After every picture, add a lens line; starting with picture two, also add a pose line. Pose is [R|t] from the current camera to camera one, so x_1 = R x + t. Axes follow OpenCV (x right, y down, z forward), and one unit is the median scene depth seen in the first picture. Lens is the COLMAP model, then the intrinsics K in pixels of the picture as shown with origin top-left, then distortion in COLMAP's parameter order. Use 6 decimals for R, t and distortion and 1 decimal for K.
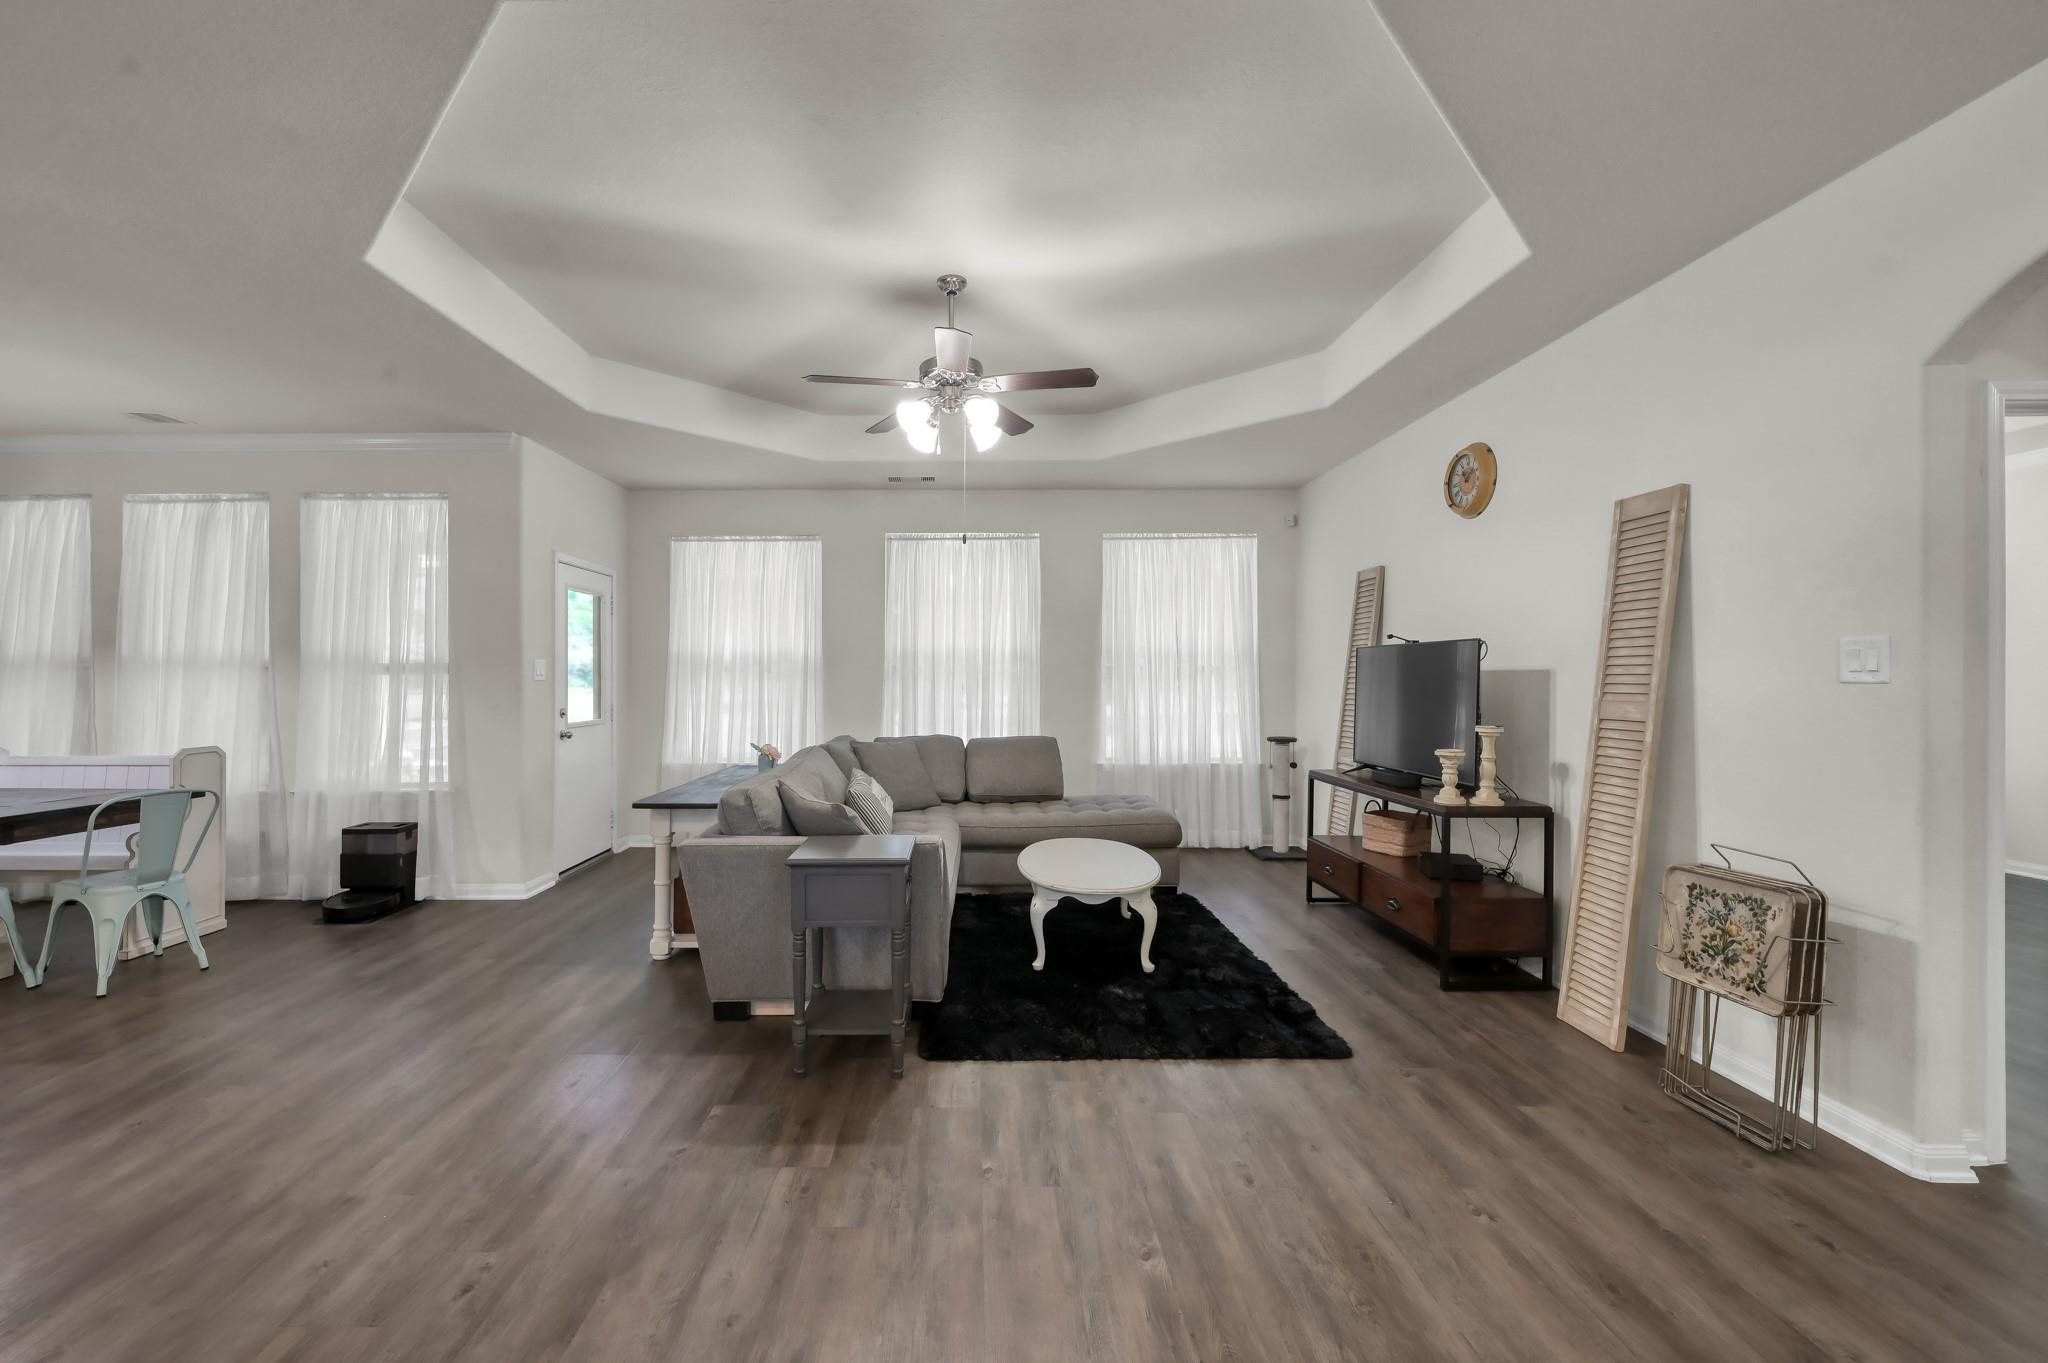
lens RADIAL K [[827.8, 0, 970.5], [0, 827.8, 676.5], [0, 0, 1]] dist [0.000861, -0.000126]
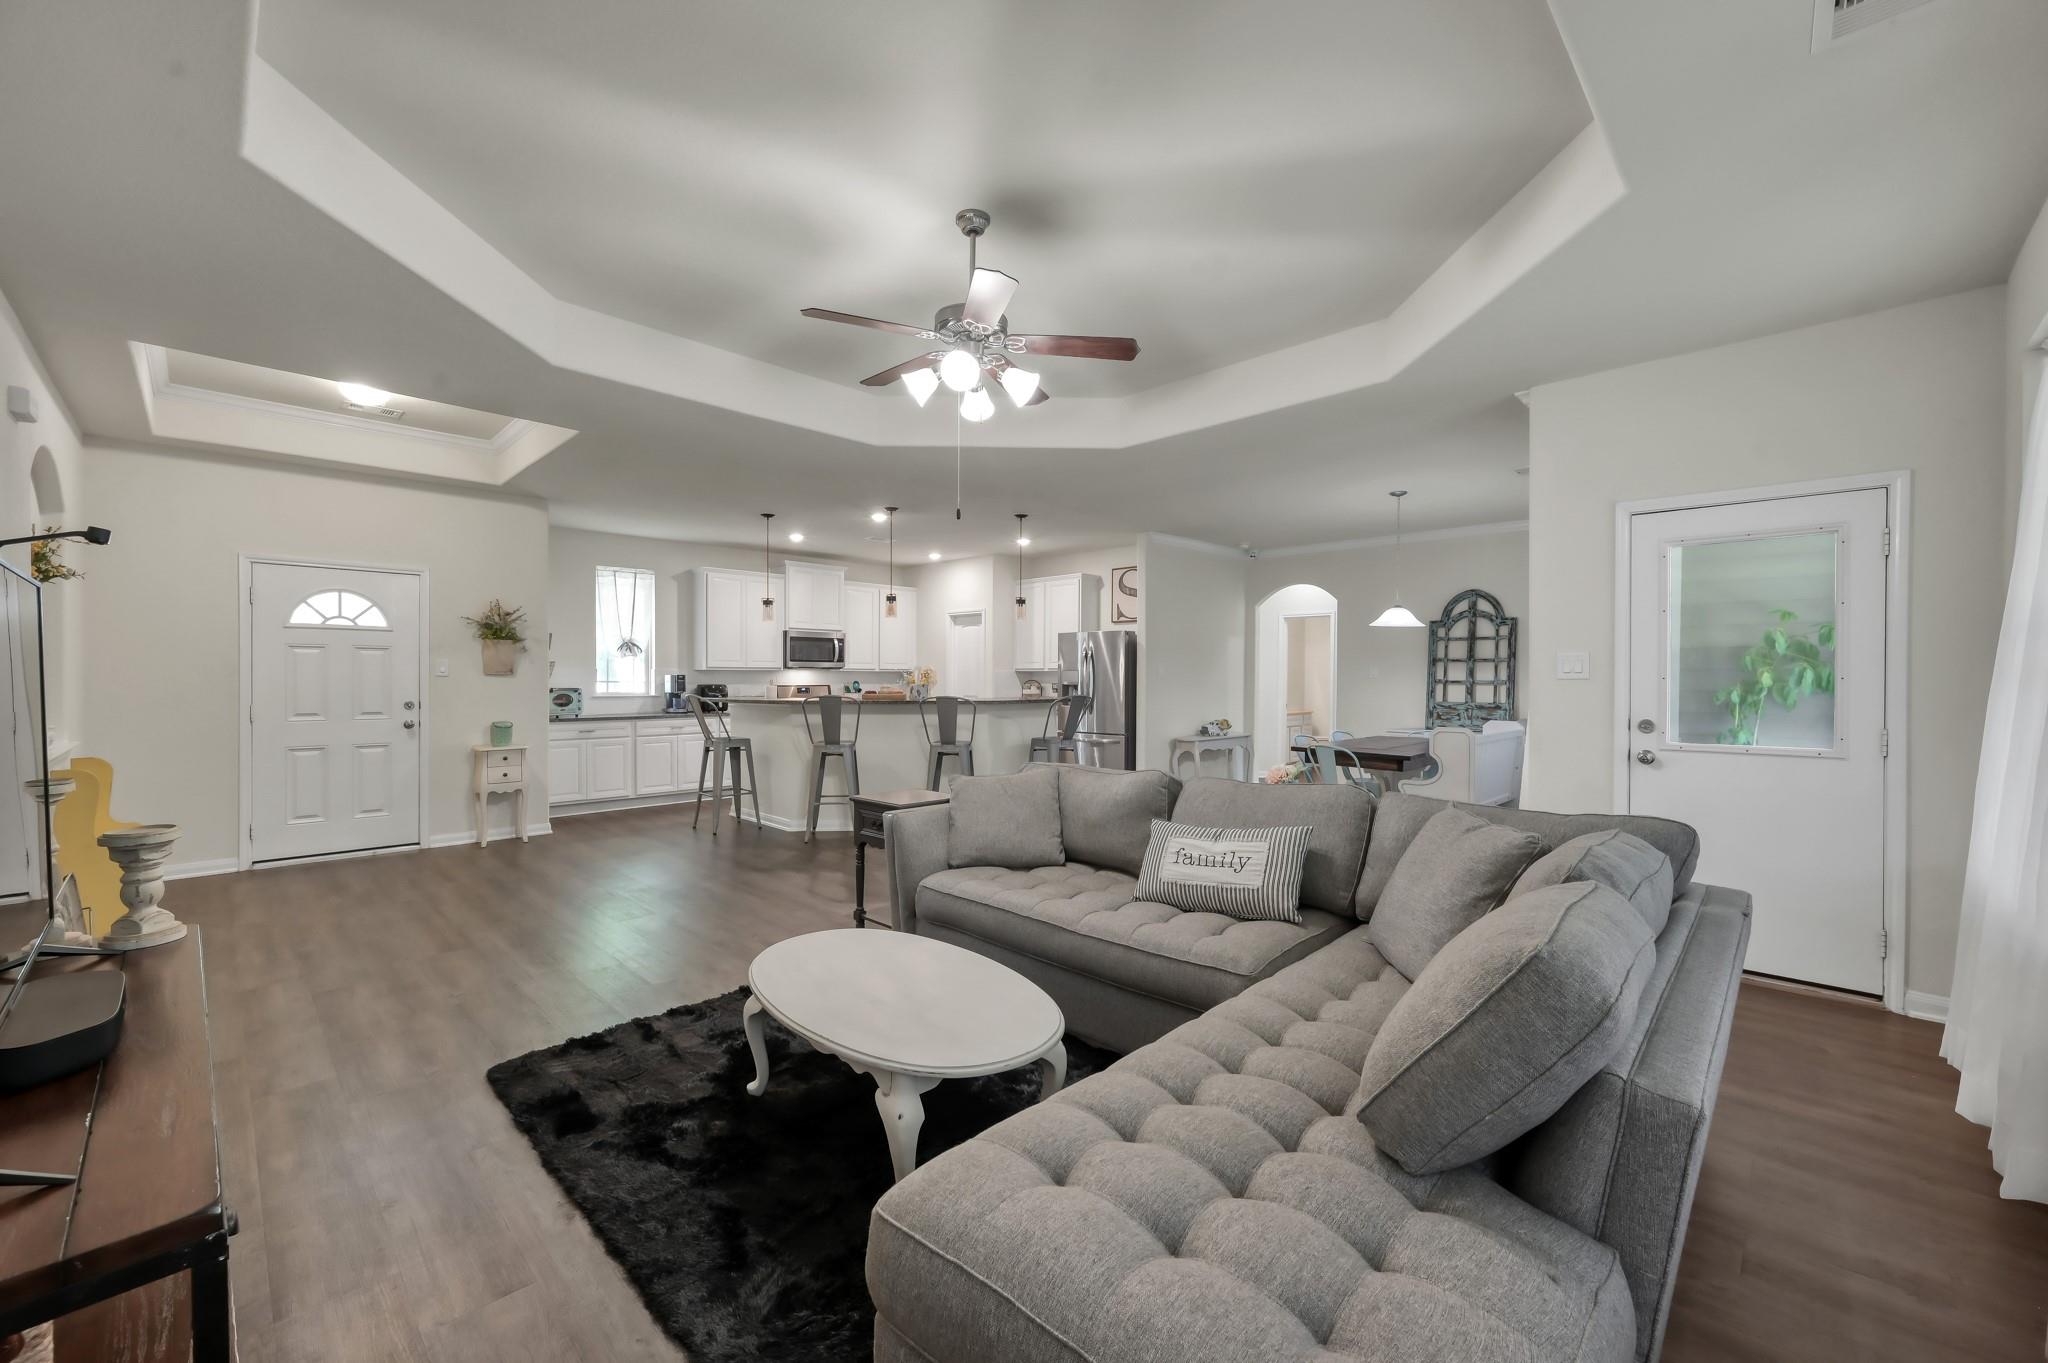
lens RADIAL K [[810.3, 0, 1026.0], [0, 810.3, 685.0], [0, 0, 1]] dist [-0.001503, 0.000001]
pose [[-0.696361, 0.010139, -0.717620, 0.403820], [-0.000066, 0.999899, 0.014192, -0.000798], [0.717692, 0.009930, -0.696290, 1.216673]]
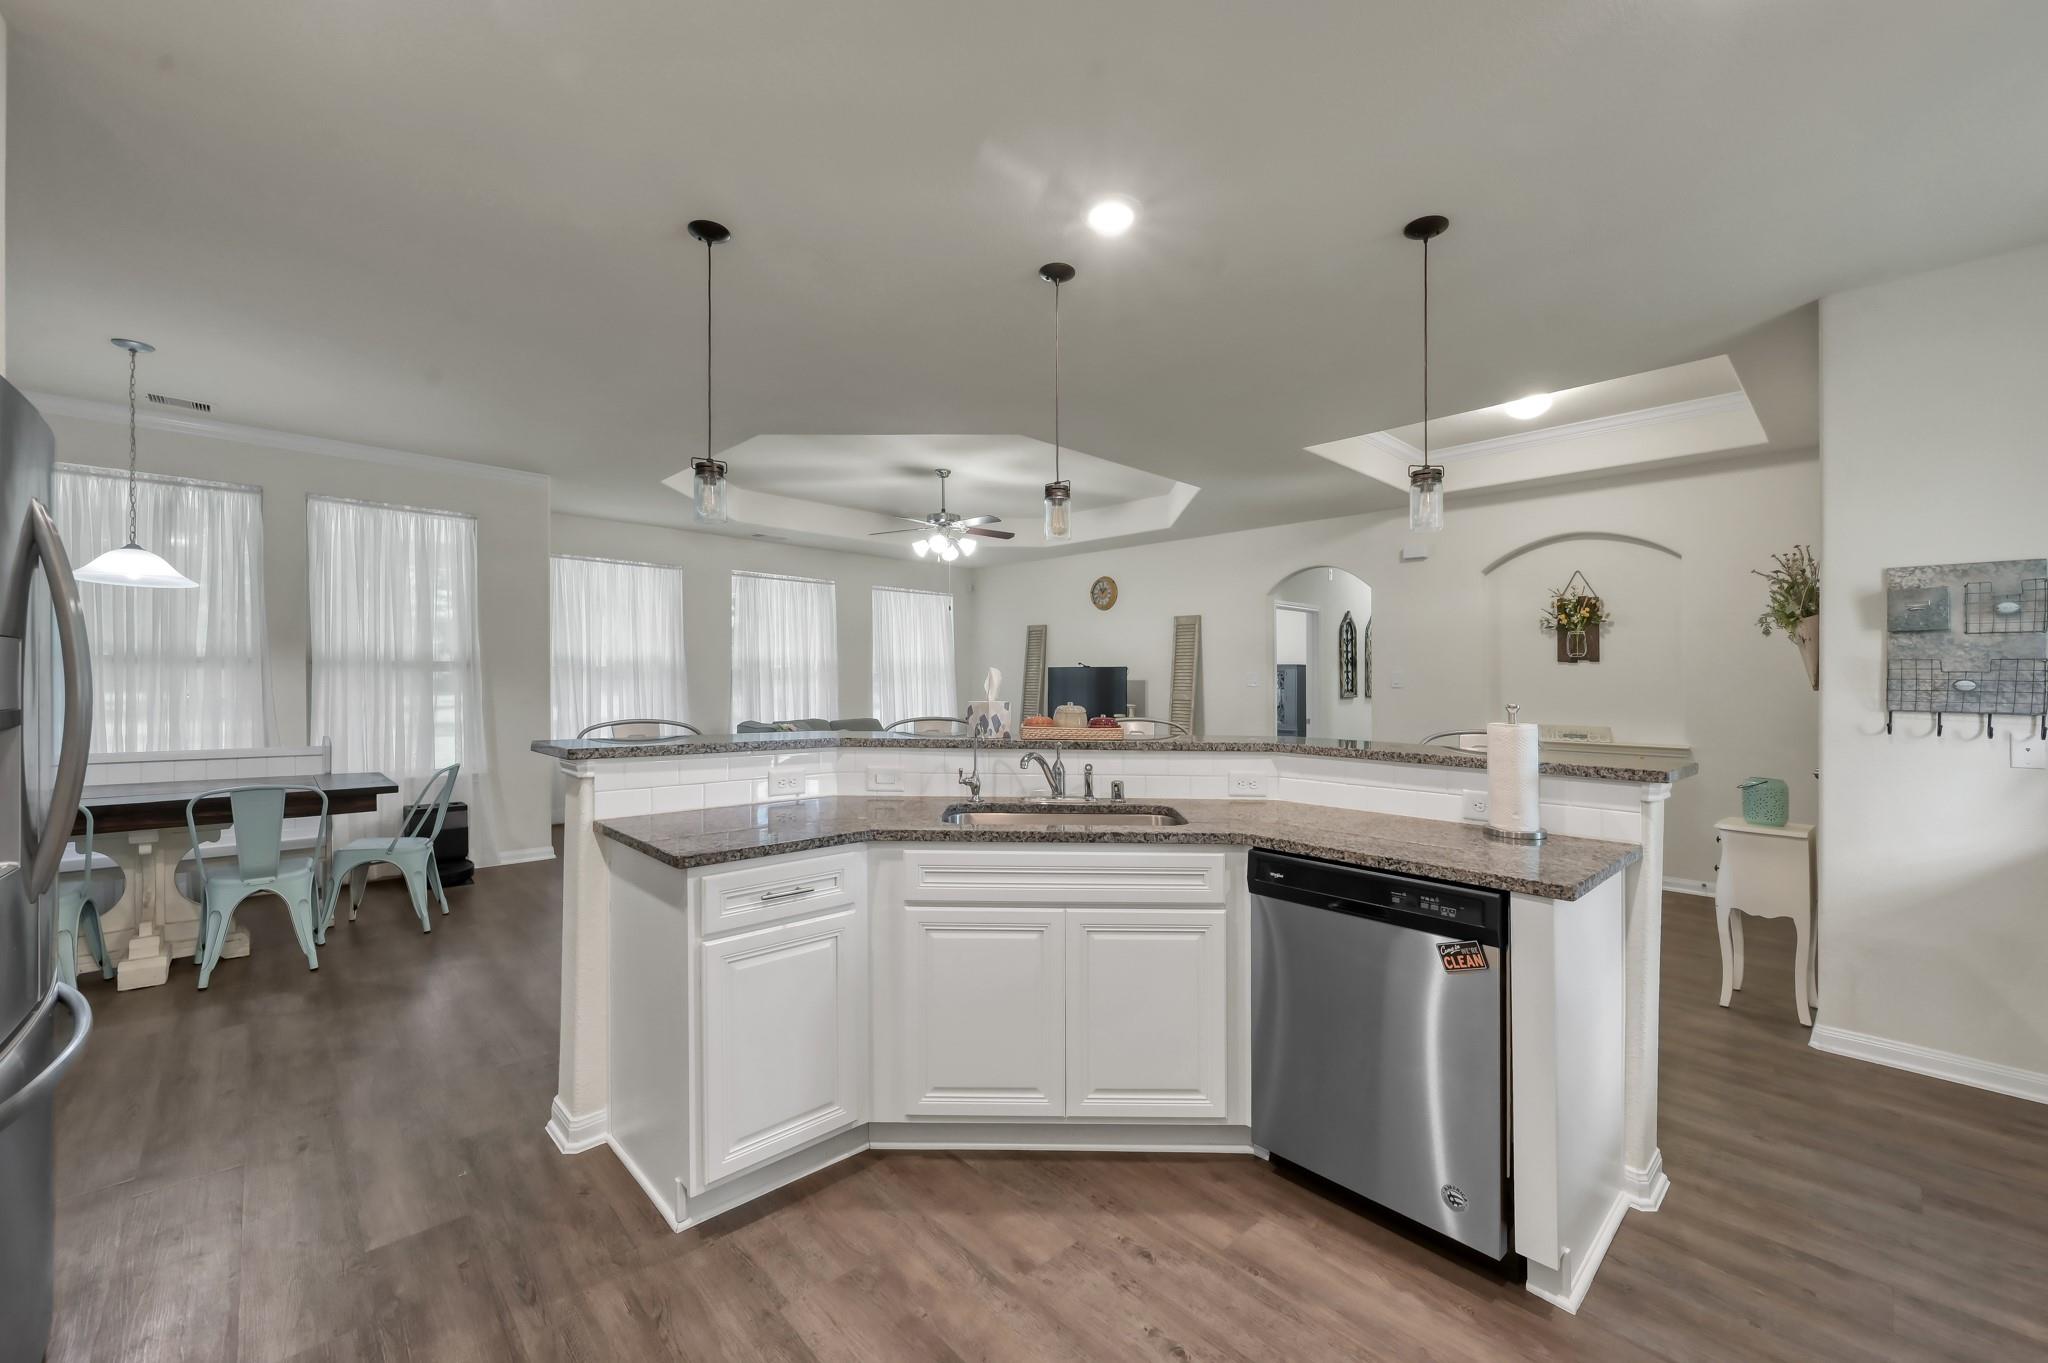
lens RADIAL K [[810.3, 0, 1026.0], [0, 810.3, 685.0], [0, 0, 1]] dist [-0.001503, 0.000001]
pose [[0.722140, 0.006649, 0.691715, -0.871337], [-0.011570, 0.999930, 0.002467, 0.002525], [-0.691650, -0.009785, 0.722167, -0.345145]]
